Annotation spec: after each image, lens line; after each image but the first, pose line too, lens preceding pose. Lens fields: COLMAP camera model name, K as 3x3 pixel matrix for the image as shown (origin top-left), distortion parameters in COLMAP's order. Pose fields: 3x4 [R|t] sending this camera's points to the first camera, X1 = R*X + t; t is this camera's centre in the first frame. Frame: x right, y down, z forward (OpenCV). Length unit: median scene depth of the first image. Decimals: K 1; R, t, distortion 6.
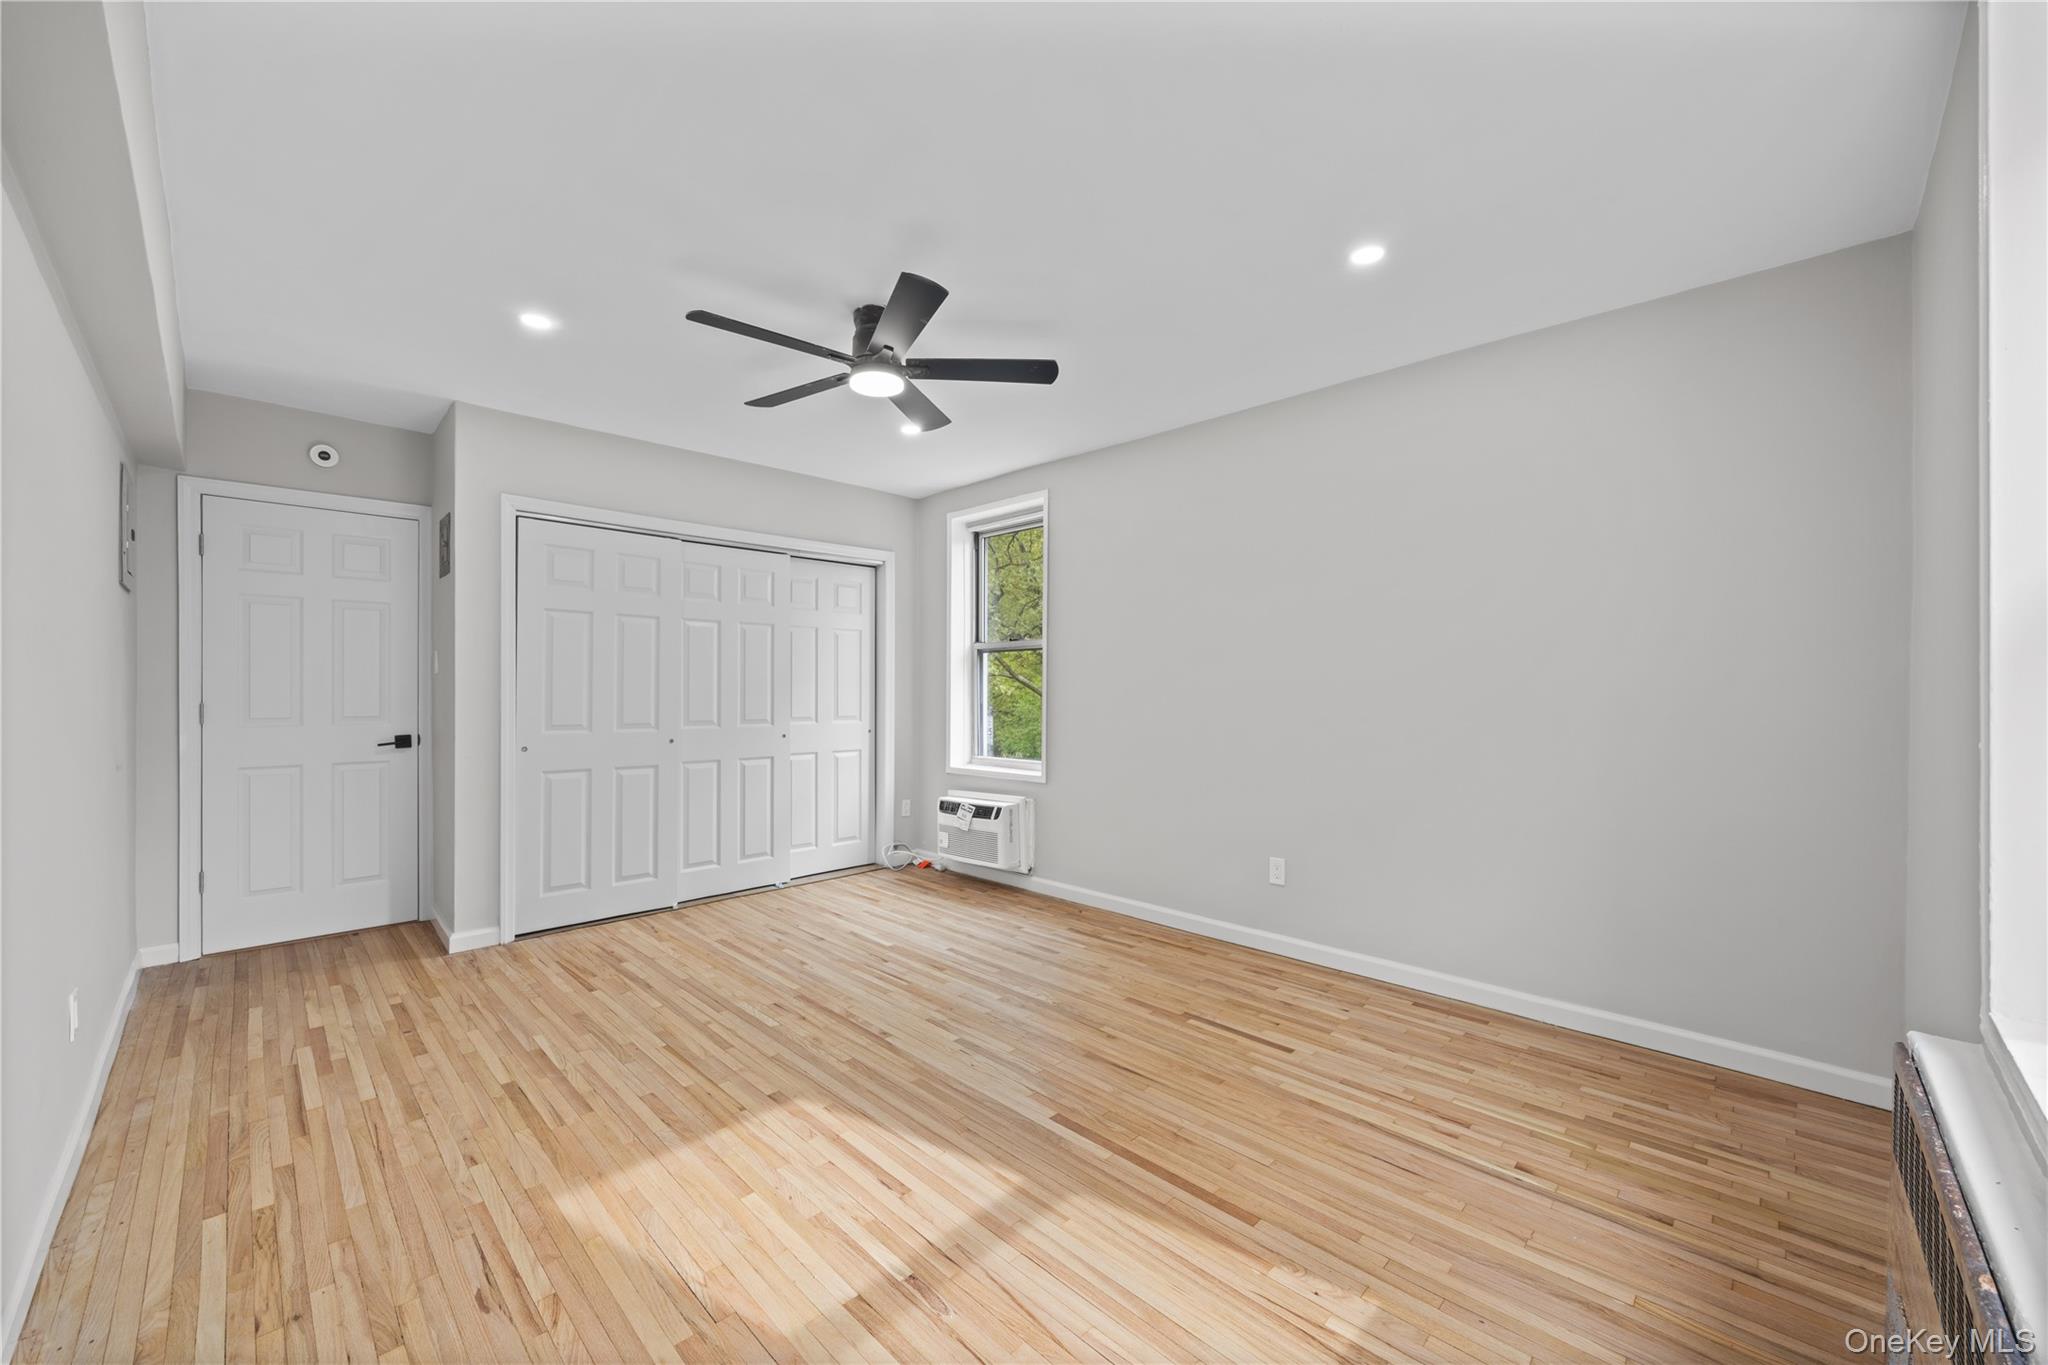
lens RADIAL K [[781.8, 0, 1016.4], [0, 781.8, 690.1], [0, 0, 1]] dist [-0.001923, 0.000467]
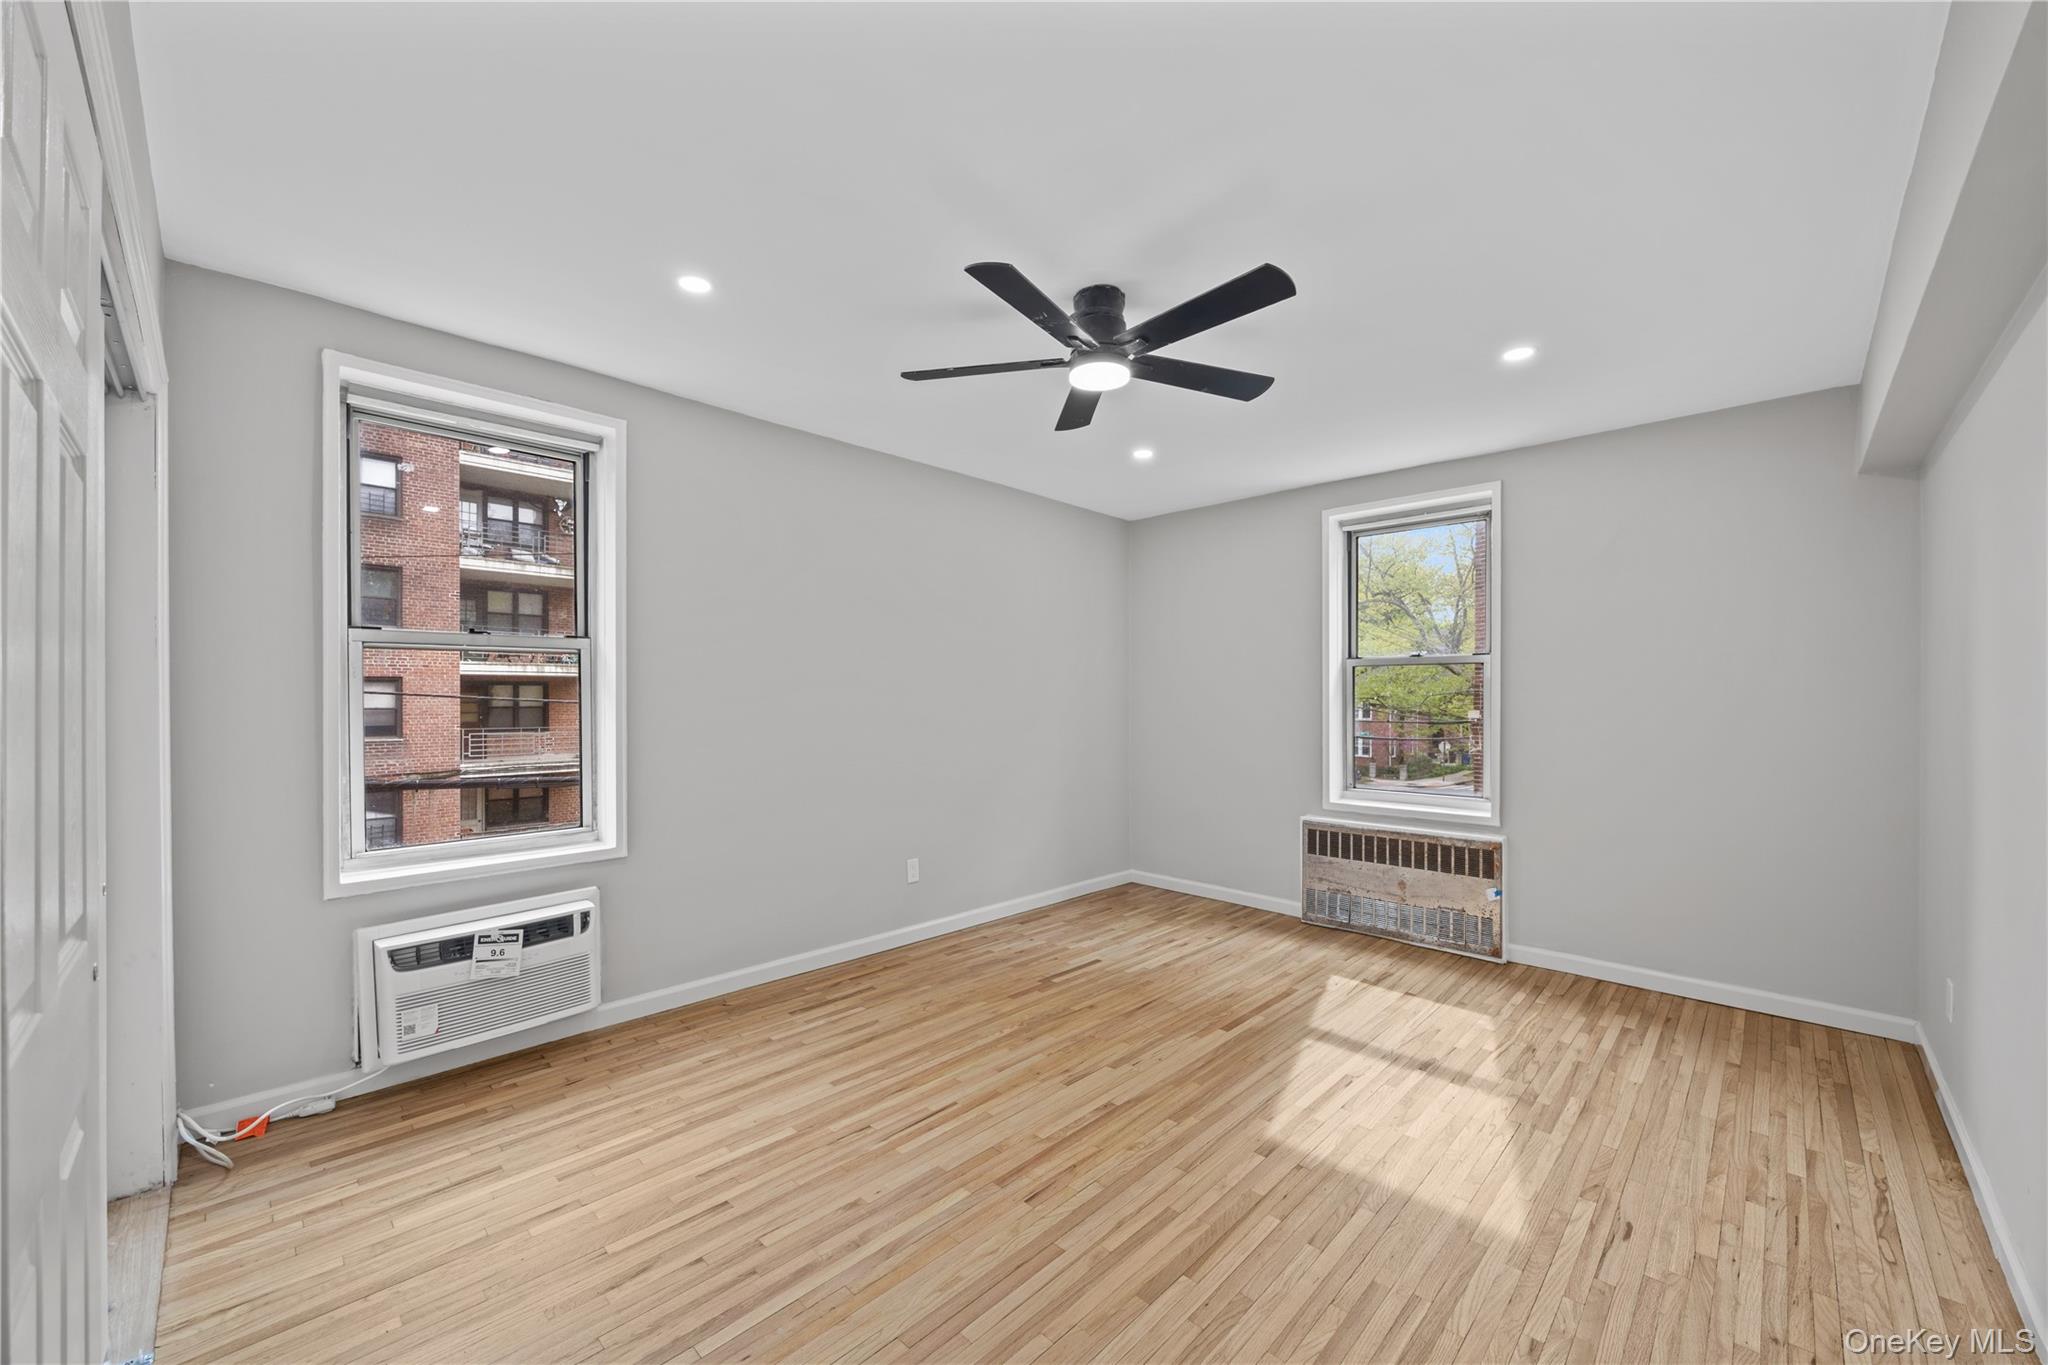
lens RADIAL K [[781.8, 0, 1022.5], [0, 781.8, 699.7], [0, 0, 1]] dist [-0.001923, 0.000467]
pose [[-0.011234, -0.004029, 0.999929, -0.961397], [-0.003299, 0.999987, 0.003993, -0.030904], [-0.999931, -0.003254, -0.011248, 0.995696]]
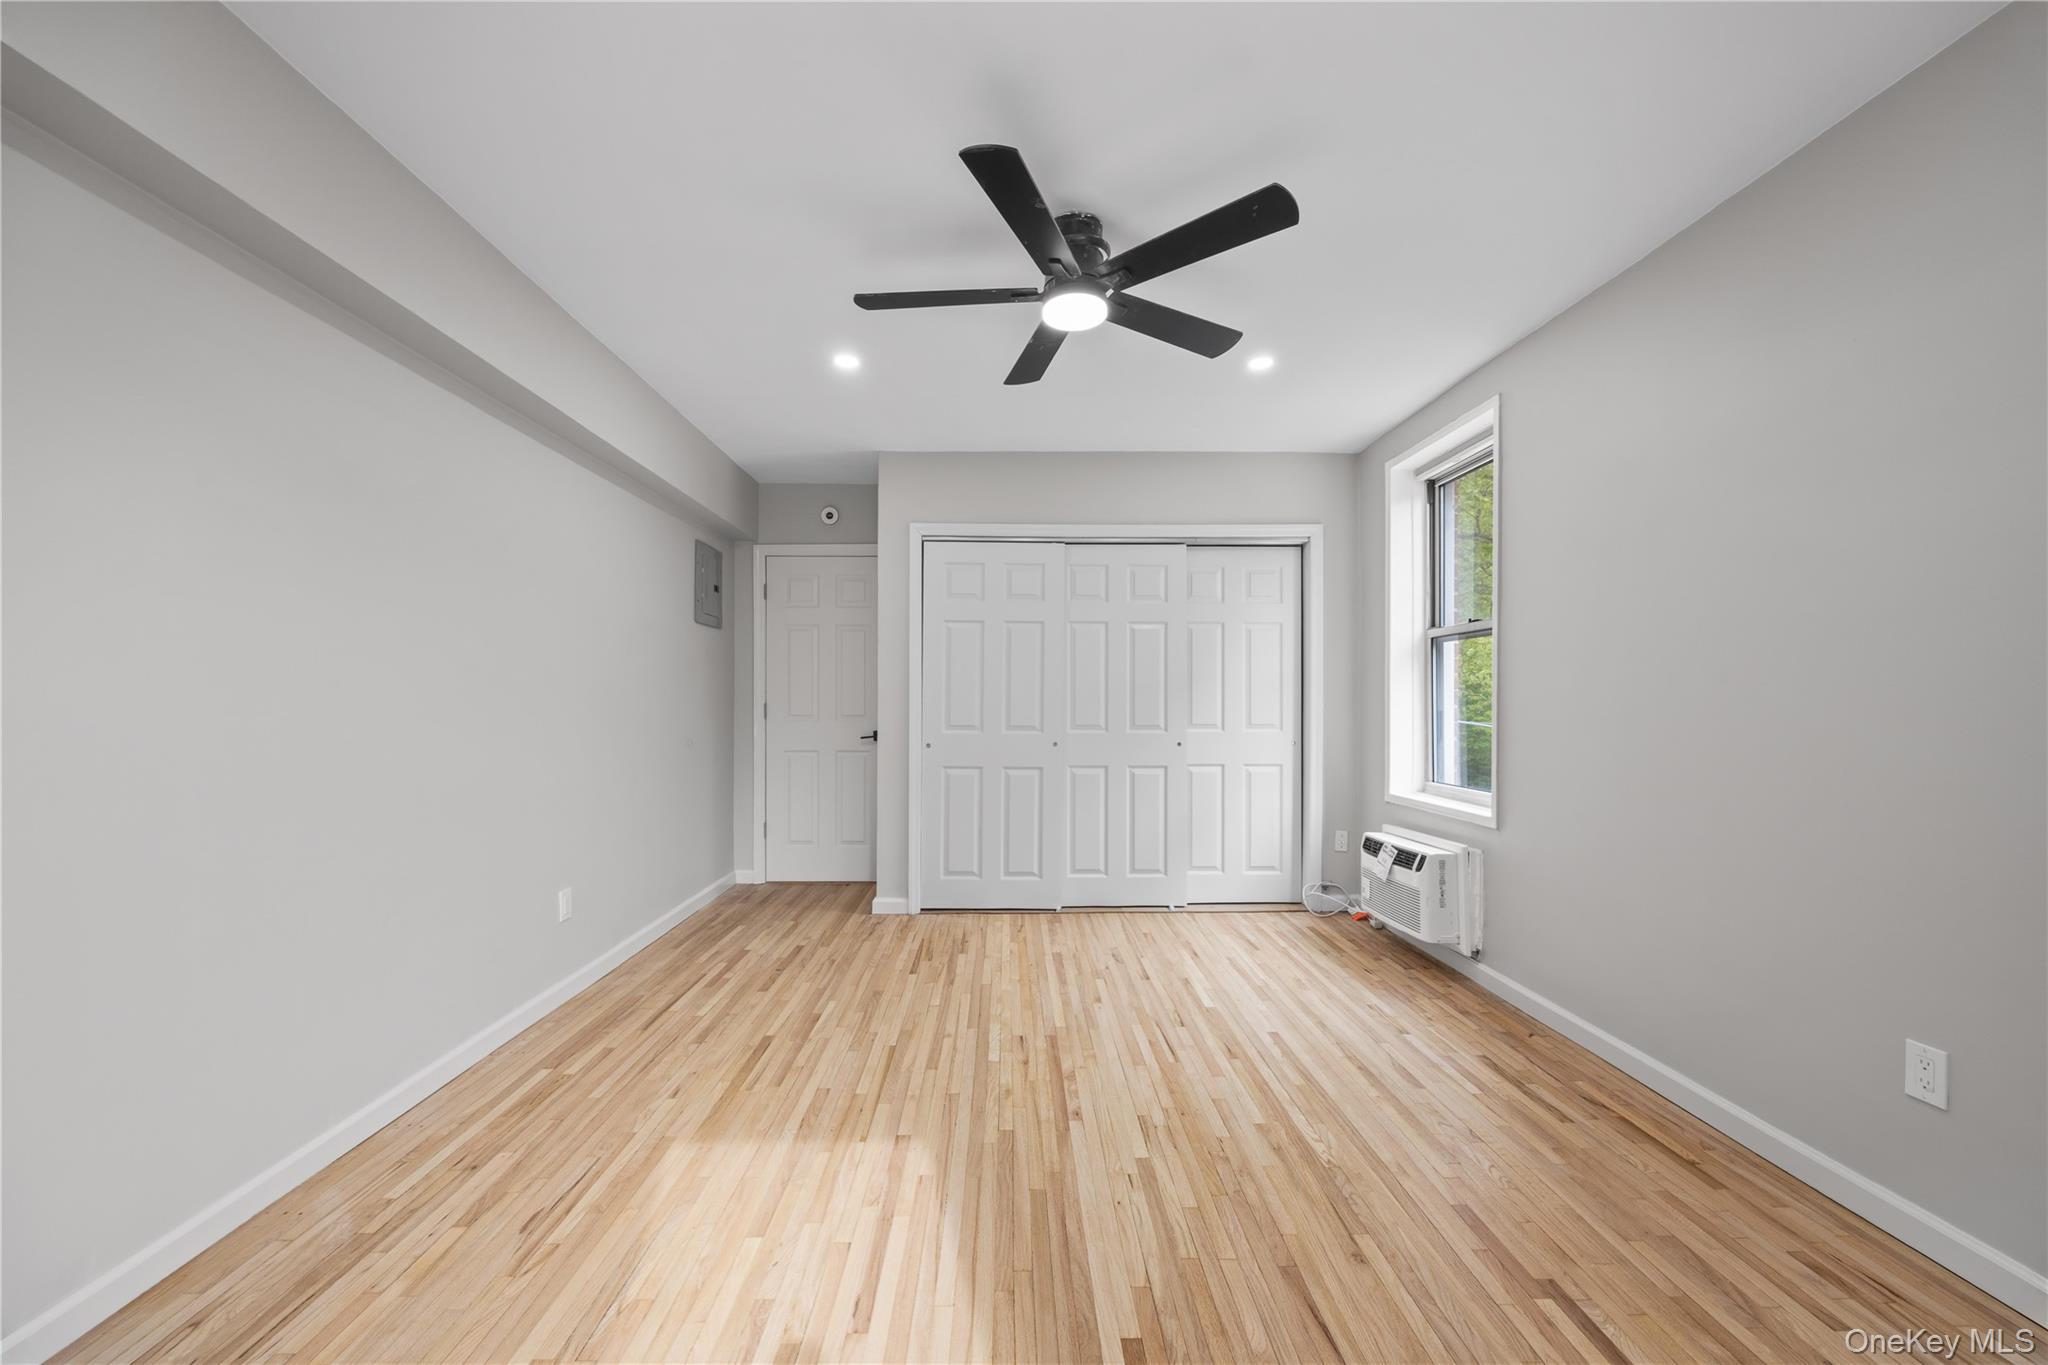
lens RADIAL K [[781.8, 0, 1018.1], [0, 781.8, 697.2], [0, 0, 1]] dist [-0.001923, 0.000467]
pose [[0.719393, -0.001486, -0.694602, 0.312695], [-0.000683, 0.999996, -0.002846, 0.010513], [0.694603, 0.002522, 0.719389, 0.339055]]
